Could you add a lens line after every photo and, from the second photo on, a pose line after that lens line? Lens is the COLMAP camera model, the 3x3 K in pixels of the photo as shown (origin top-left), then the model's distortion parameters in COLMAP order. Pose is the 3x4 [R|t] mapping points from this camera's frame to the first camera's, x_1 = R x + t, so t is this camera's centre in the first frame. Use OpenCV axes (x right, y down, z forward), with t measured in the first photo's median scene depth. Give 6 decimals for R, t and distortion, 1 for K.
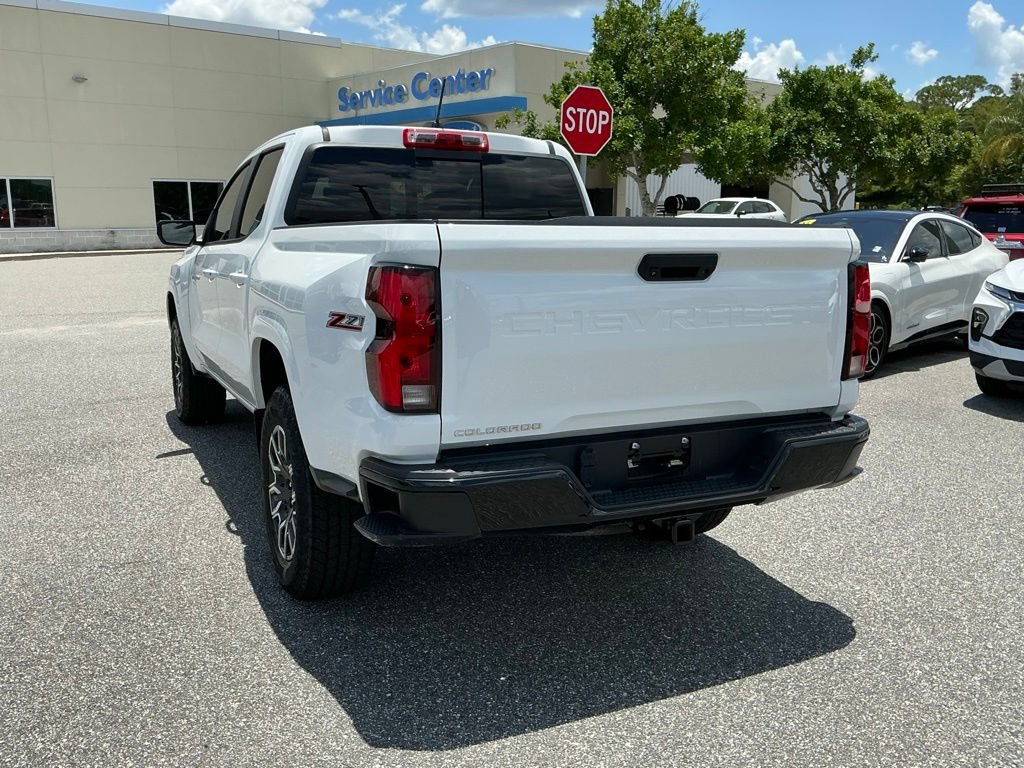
lens RADIAL K [[899.5, 0, 512.0], [0, 899.5, 384.0], [0, 0, 1]] dist [0.108796, -0.213421]
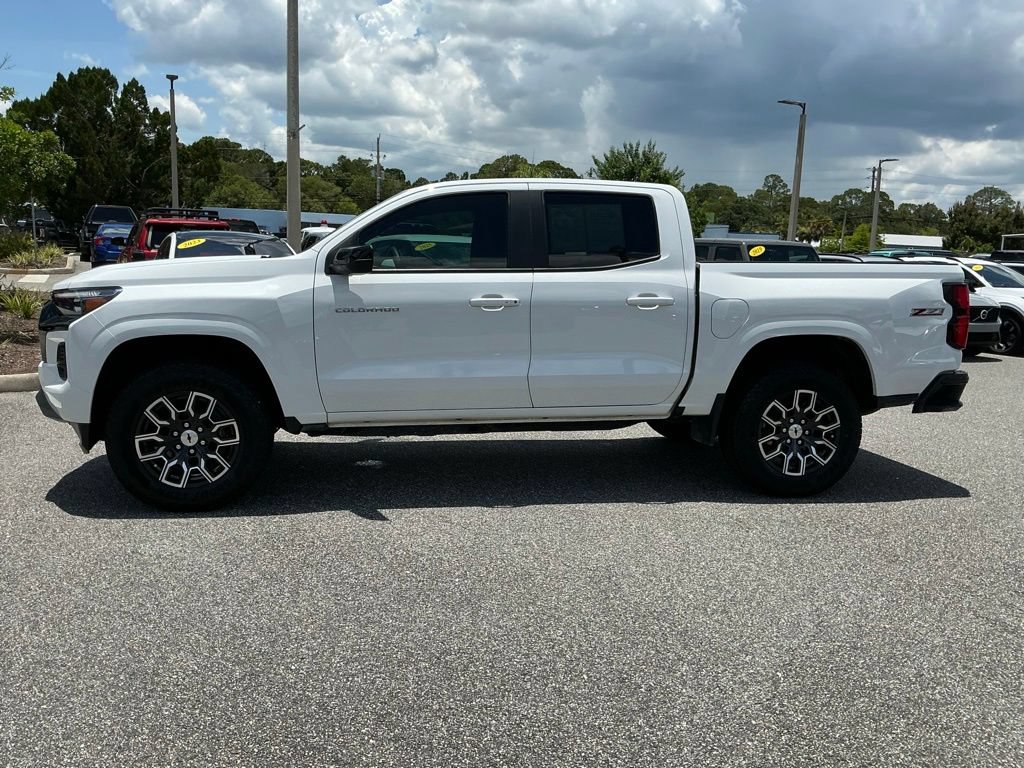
lens RADIAL K [[899.5, 0, 512.0], [0, 899.5, 384.0], [0, 0, 1]] dist [0.108796, -0.213421]
pose [[0.277383, -0.129623, 0.951975, -1.471665], [0.136961, 0.986072, 0.094358, -0.140551], [-0.950947, 0.104210, 0.291273, 0.795581]]
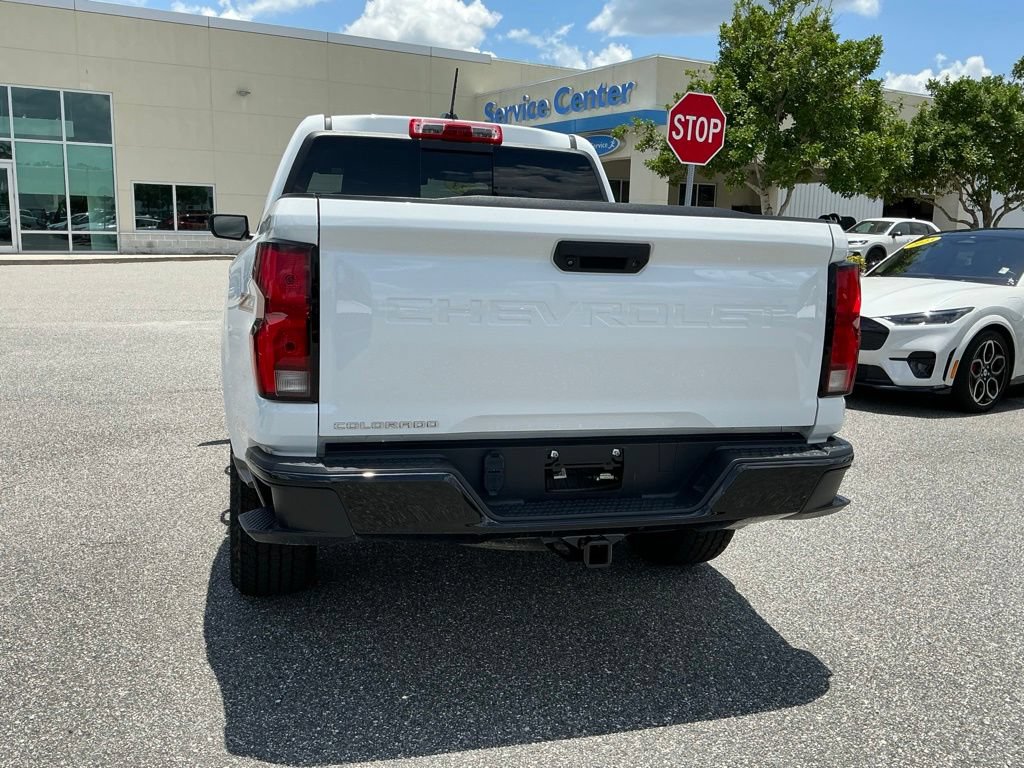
lens RADIAL K [[899.5, 0, 512.0], [0, 899.5, 384.0], [0, 0, 1]] dist [0.108796, -0.213421]
pose [[0.985021, 0.052692, -0.164184, 0.152850], [-0.055733, 0.998348, -0.013971, 0.008593], [0.163176, 0.022912, 0.986331, 0.063907]]
